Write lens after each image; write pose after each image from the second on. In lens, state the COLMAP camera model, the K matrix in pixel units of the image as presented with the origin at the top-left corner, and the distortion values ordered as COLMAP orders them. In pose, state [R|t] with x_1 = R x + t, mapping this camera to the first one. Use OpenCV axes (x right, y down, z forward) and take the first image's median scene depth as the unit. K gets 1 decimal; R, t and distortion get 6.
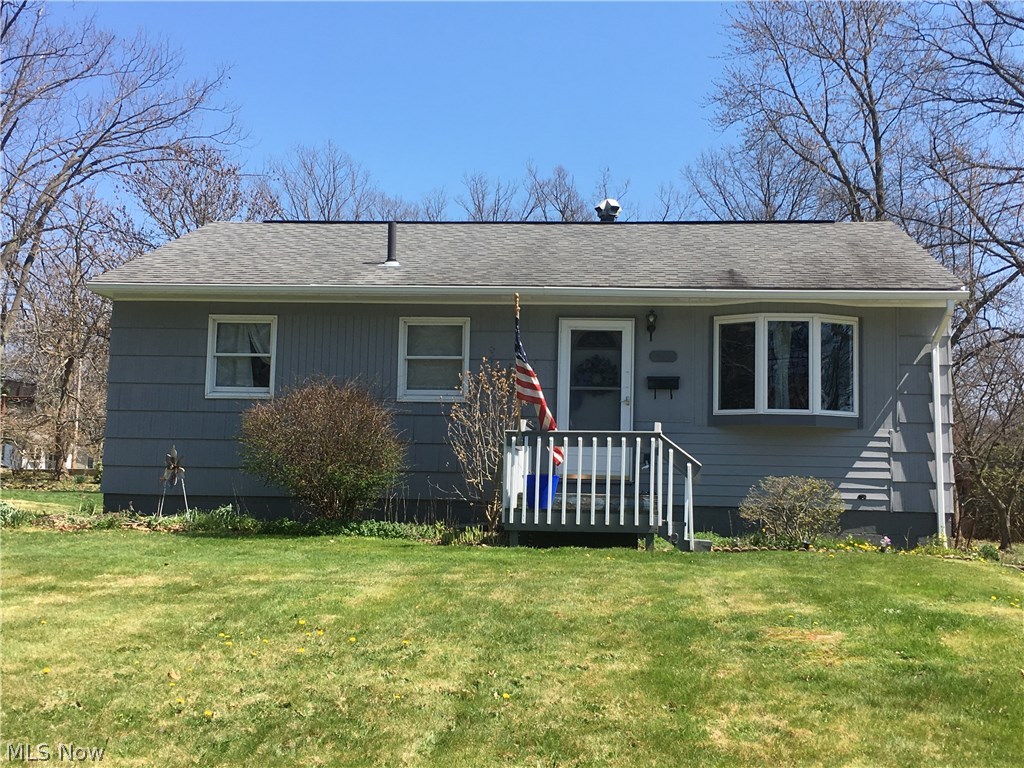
lens RADIAL K [[1238.6, 0, 507.0], [0, 1238.6, 386.7], [0, 0, 1]] dist [0.093191, 0.000000]
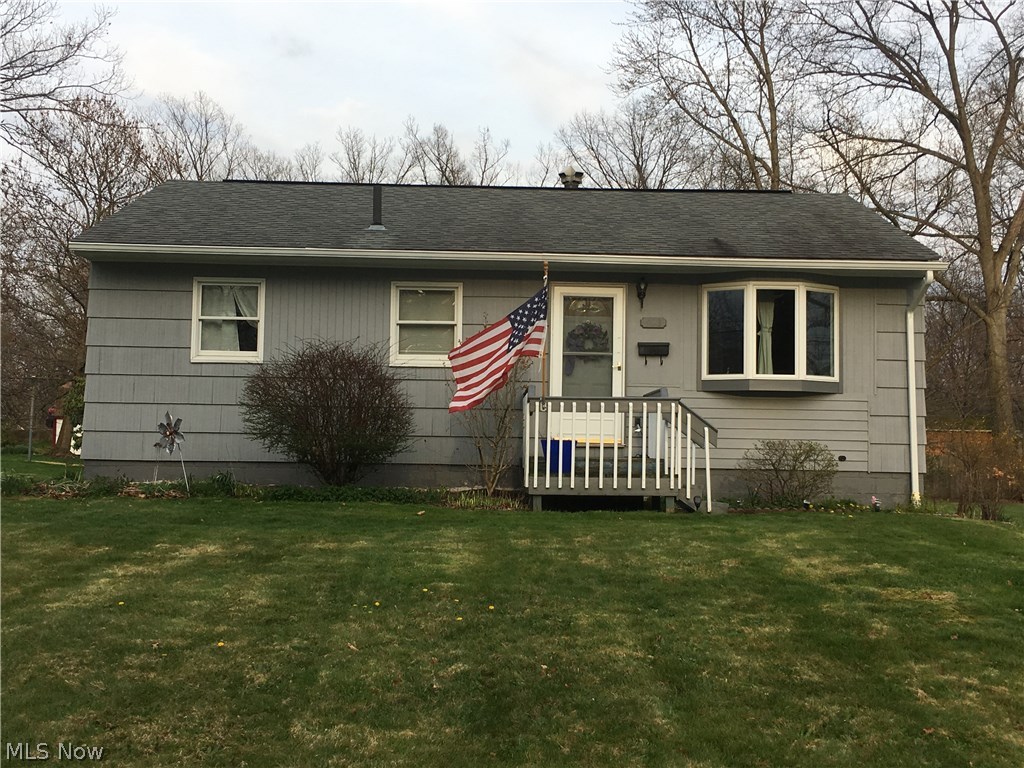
lens RADIAL K [[1238.6, 0, 513.5], [0, 1238.6, 376.3], [0, 0, 1]] dist [0.093191, 0.000000]
pose [[0.993858, 0.001452, 0.110656, -0.098557], [-0.004022, 0.999727, 0.023000, -0.003218], [-0.110592, -0.023304, 0.993593, -0.003283]]
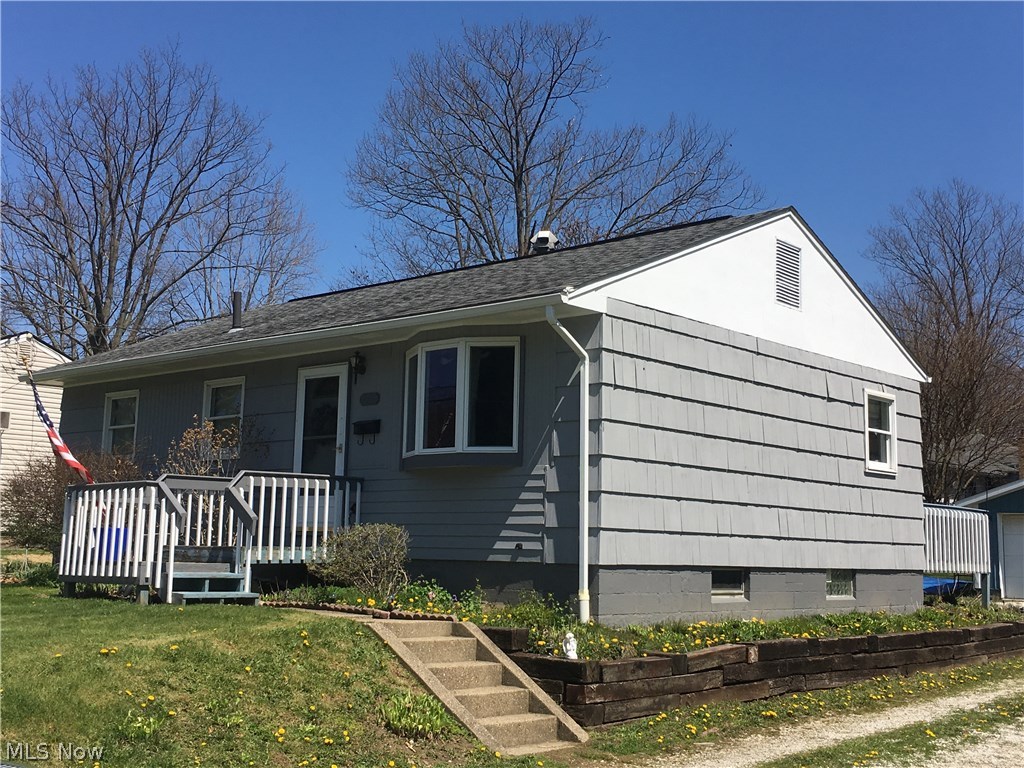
lens RADIAL K [[1238.6, 0, 511.1], [0, 1238.6, 388.9], [0, 0, 1]] dist [0.093191, 0.000000]
pose [[0.789677, -0.084549, -0.607669, 0.763080], [0.054758, 0.996219, -0.067452, 0.036314], [0.611074, 0.019991, 0.791321, 0.309731]]
